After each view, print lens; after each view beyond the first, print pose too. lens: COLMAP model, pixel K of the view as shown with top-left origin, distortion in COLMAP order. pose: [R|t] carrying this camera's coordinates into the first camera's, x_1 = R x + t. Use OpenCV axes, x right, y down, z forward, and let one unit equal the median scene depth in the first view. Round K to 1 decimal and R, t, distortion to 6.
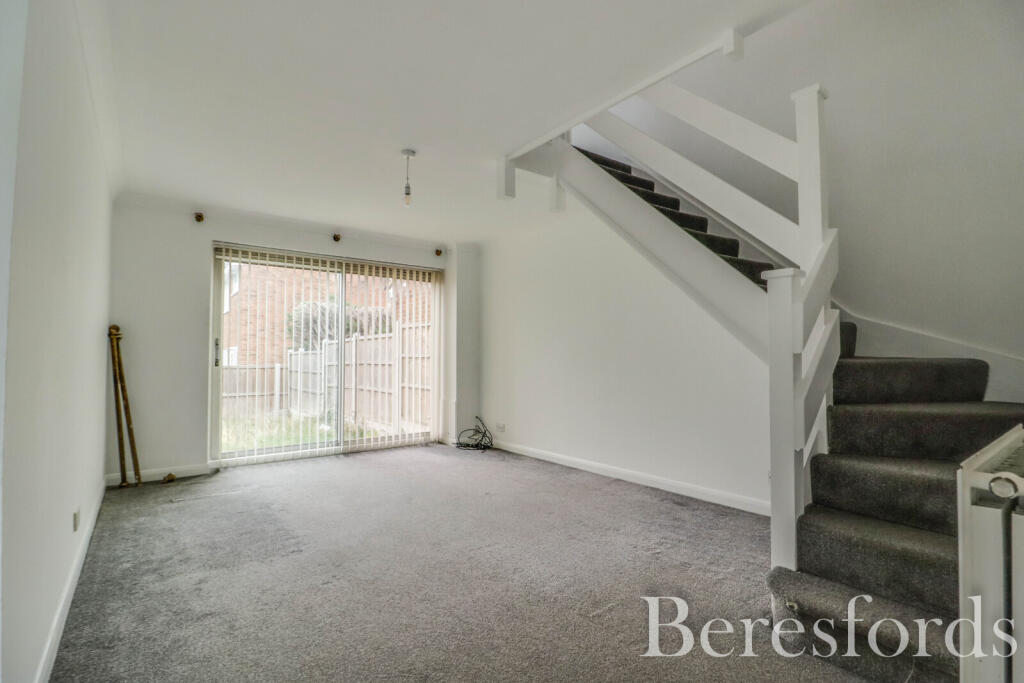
lens RADIAL K [[479.0, 0, 513.7], [0, 479.0, 348.1], [0, 0, 1]] dist [-0.001193, -0.000686]
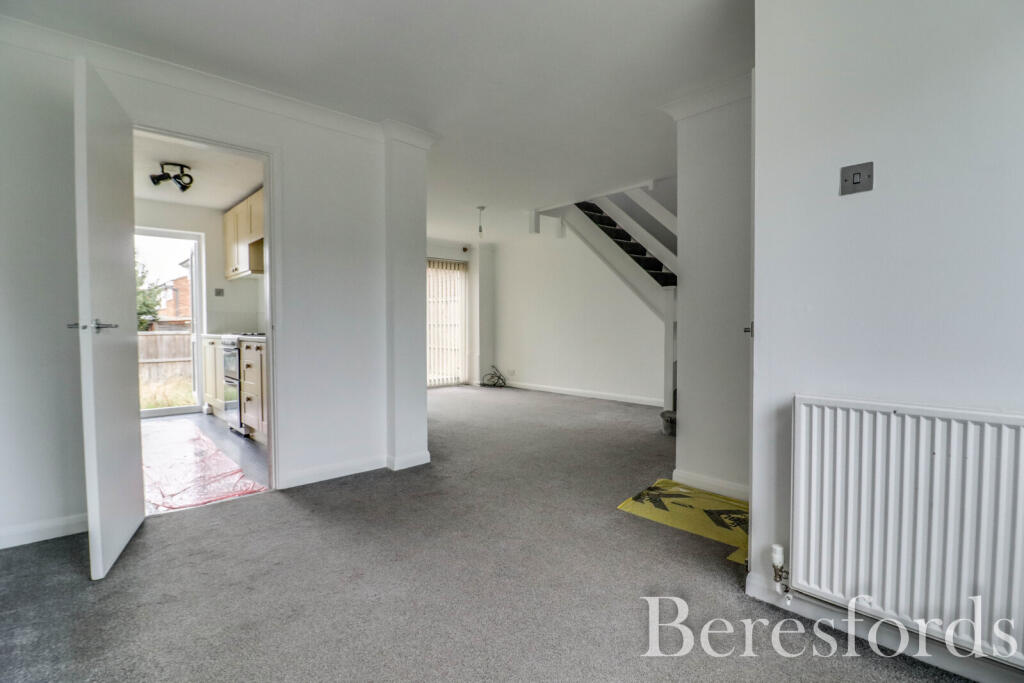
lens RADIAL K [[479.0, 0, 509.8], [0, 479.0, 340.5], [0, 0, 1]] dist [-0.001193, -0.000686]
pose [[0.997314, 0.000463, 0.073247, -0.135221], [-0.004185, 0.998706, 0.050675, -0.005588], [-0.073129, -0.050845, 0.996026, -0.438566]]
